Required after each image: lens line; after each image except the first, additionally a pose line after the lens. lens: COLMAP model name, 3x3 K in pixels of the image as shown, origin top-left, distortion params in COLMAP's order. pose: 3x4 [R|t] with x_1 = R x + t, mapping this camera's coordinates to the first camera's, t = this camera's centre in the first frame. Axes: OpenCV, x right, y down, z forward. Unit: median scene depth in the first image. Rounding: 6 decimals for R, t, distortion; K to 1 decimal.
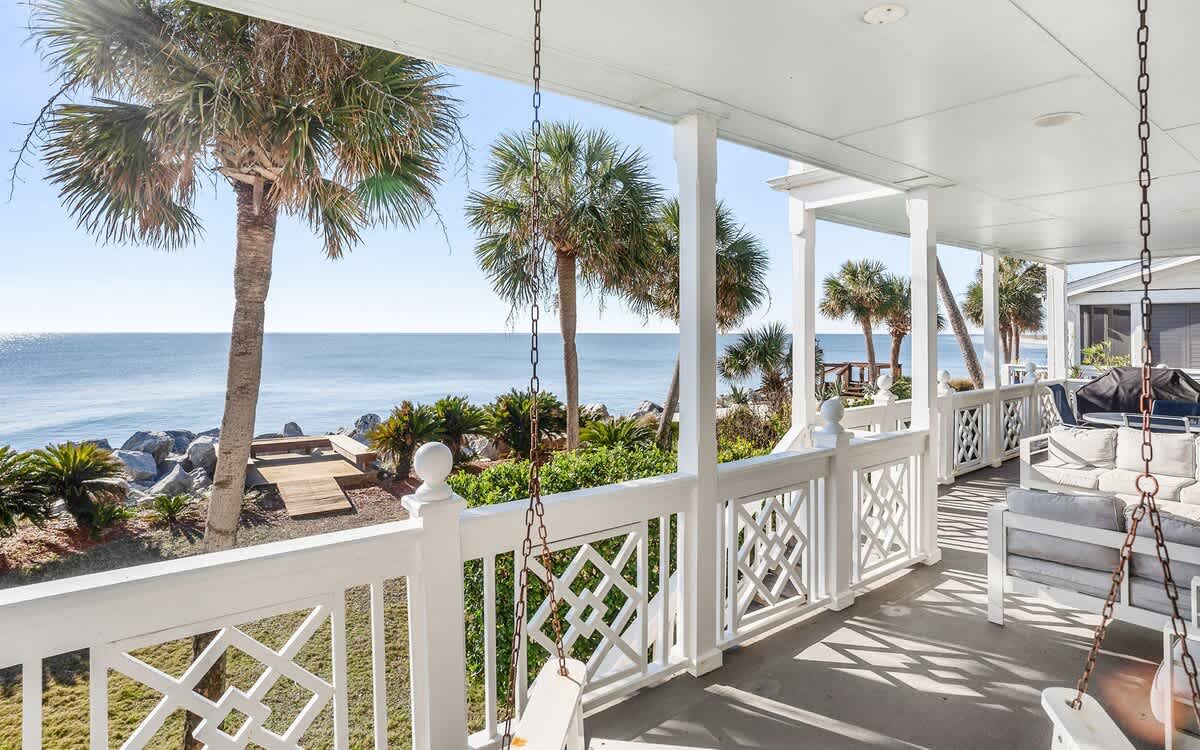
lens RADIAL K [[664.3, 0, 603.6], [0, 664.3, 318.7], [0, 0, 1]] dist [-0.073964, 0.050181]
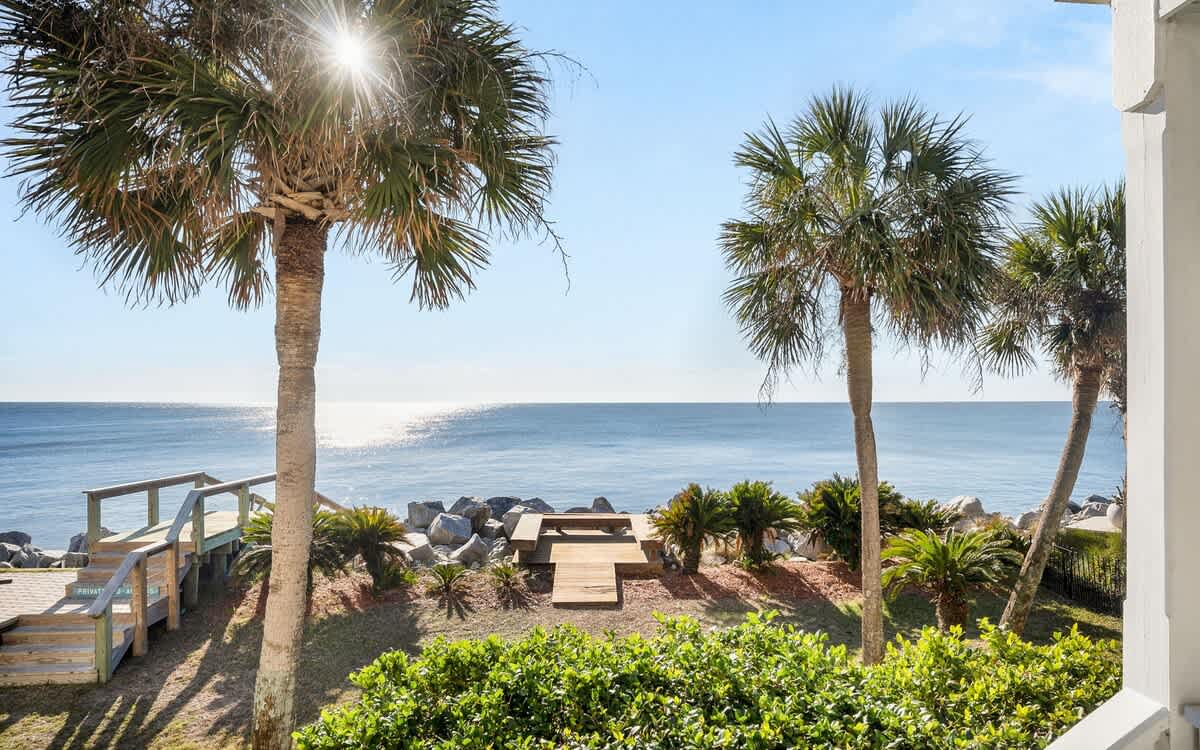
lens RADIAL K [[679.0, 0, 600.7], [0, 679.0, 401.5], [0, 0, 1]] dist [-0.073363, 0.055311]
pose [[0.829887, -0.003263, -0.557922, 0.107175], [0.013988, 0.999790, 0.014960, 0.004182], [0.557756, -0.020219, 0.829759, 0.238836]]
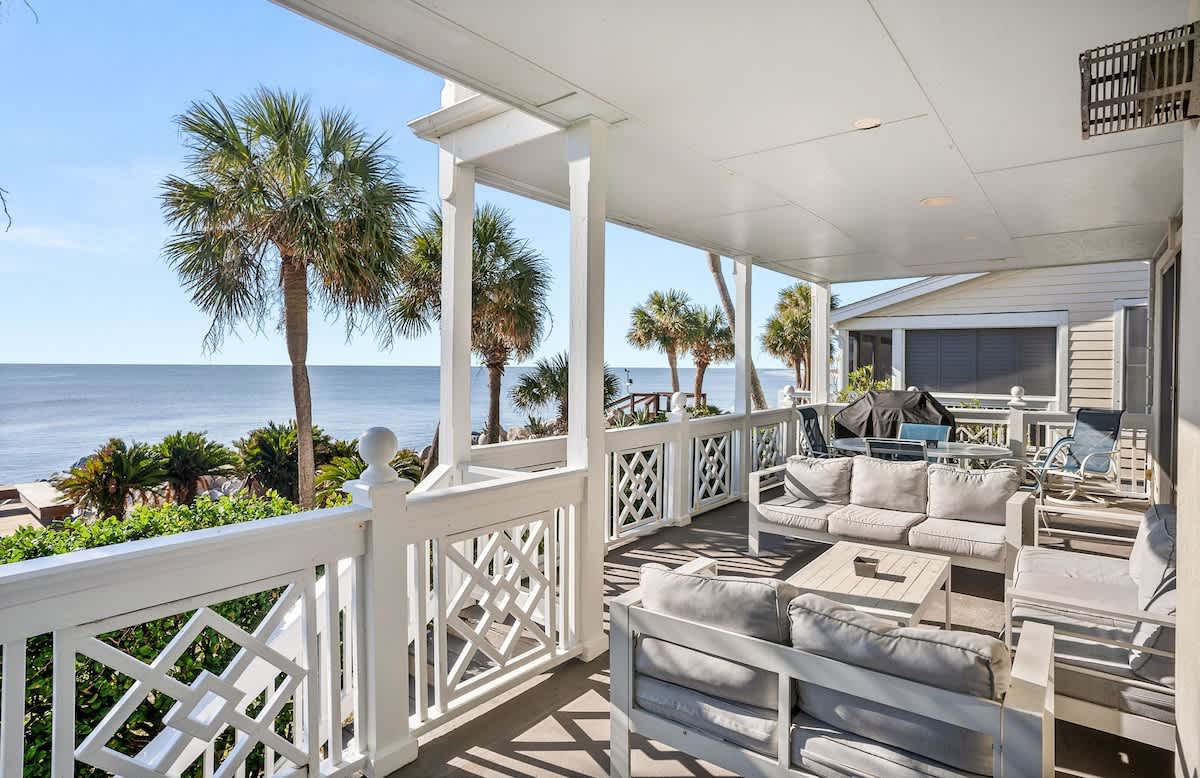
lens RADIAL K [[642.9, 0, 596.8], [0, 642.9, 364.4], [0, 0, 1]] dist [-0.023206, 0.001923]
pose [[0.974306, 0.004629, 0.225180, 0.124005], [-0.008668, 0.999819, 0.016953, 0.016407], [-0.225061, -0.018469, 0.974170, 0.115568]]
